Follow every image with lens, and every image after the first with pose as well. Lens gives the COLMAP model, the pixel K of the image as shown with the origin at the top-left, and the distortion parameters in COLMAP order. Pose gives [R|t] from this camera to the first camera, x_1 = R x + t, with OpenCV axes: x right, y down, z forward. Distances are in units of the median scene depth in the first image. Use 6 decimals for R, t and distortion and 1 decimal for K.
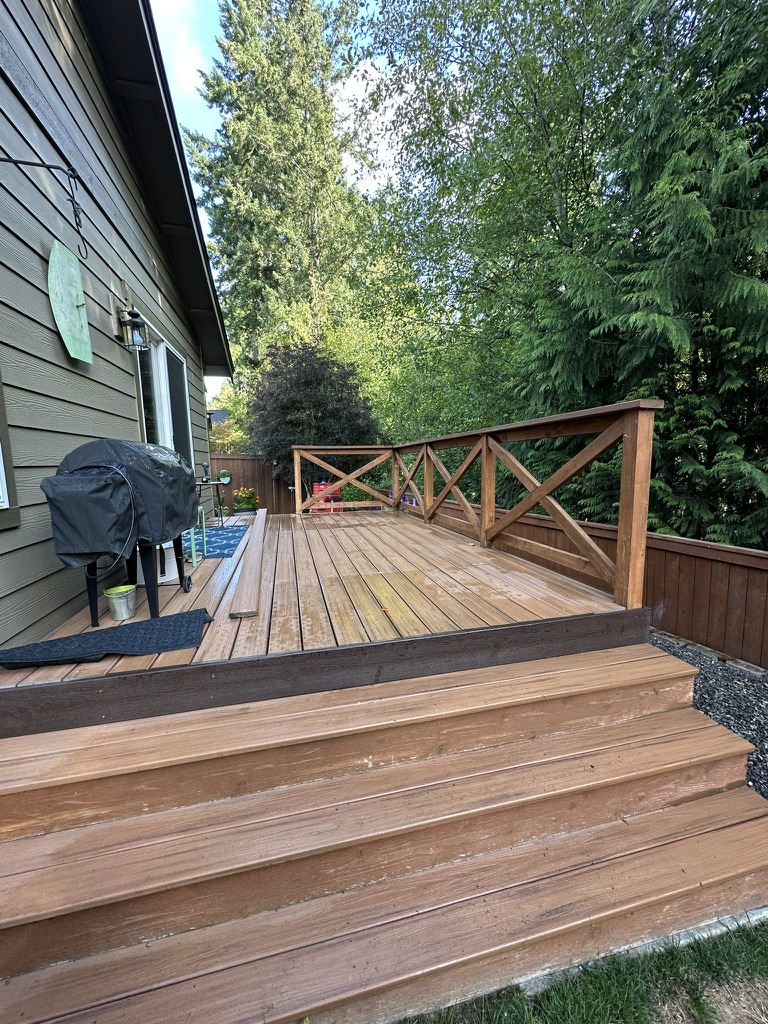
lens RADIAL K [[410.1, 0, 388.8], [0, 410.1, 512.4], [0, 0, 1]] dist [-0.000949, 0.000197]
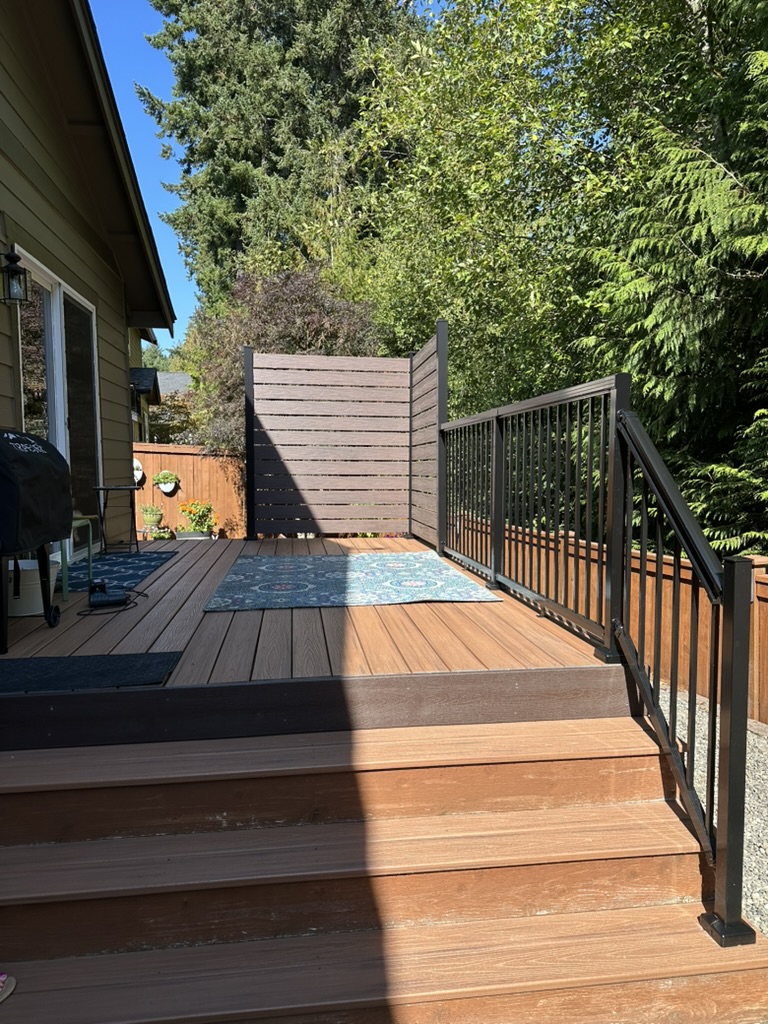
lens RADIAL K [[703.8, 0, 378.3], [0, 703.8, 513.9], [0, 0, 1]] dist [0.034710, -0.034032]
pose [[0.994074, 0.022346, -0.106383, 0.323219], [-0.027540, 0.998486, -0.047610, 0.044113], [0.105159, 0.050257, 0.993185, -0.332170]]
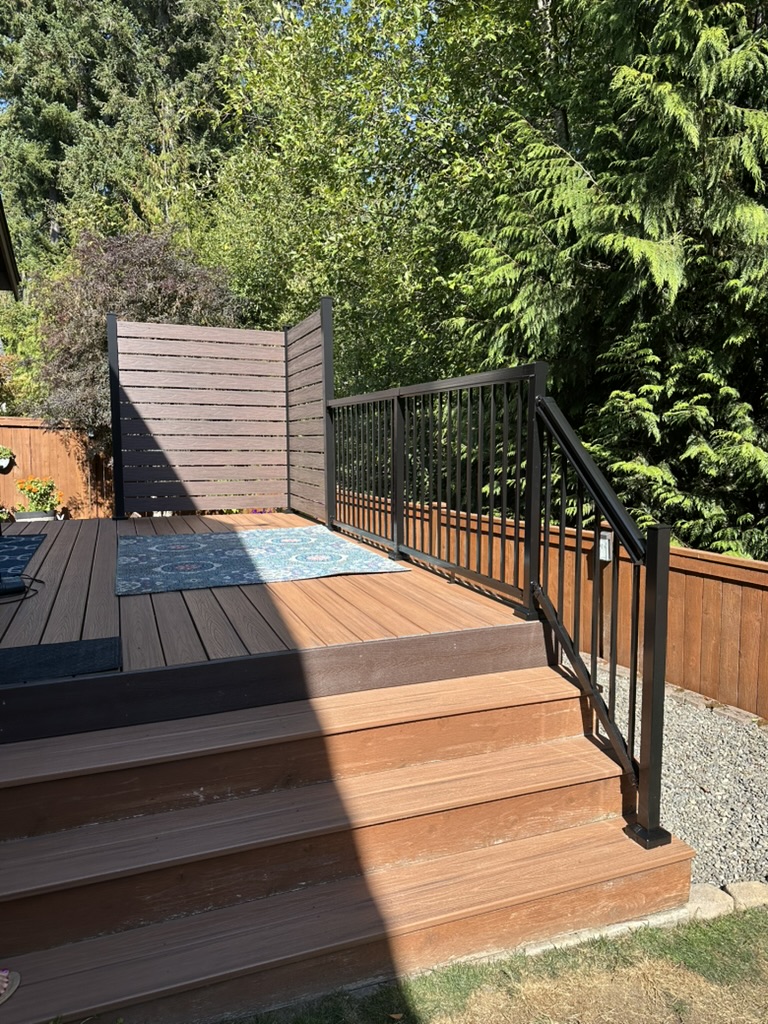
lens RADIAL K [[703.8, 0, 379.8], [0, 703.8, 516.2], [0, 0, 1]] dist [0.034710, -0.034032]
pose [[0.993371, -0.001137, 0.114944, 0.123763], [0.002047, 0.999968, -0.007792, 0.037824], [-0.114932, 0.007976, 0.993341, -0.401562]]
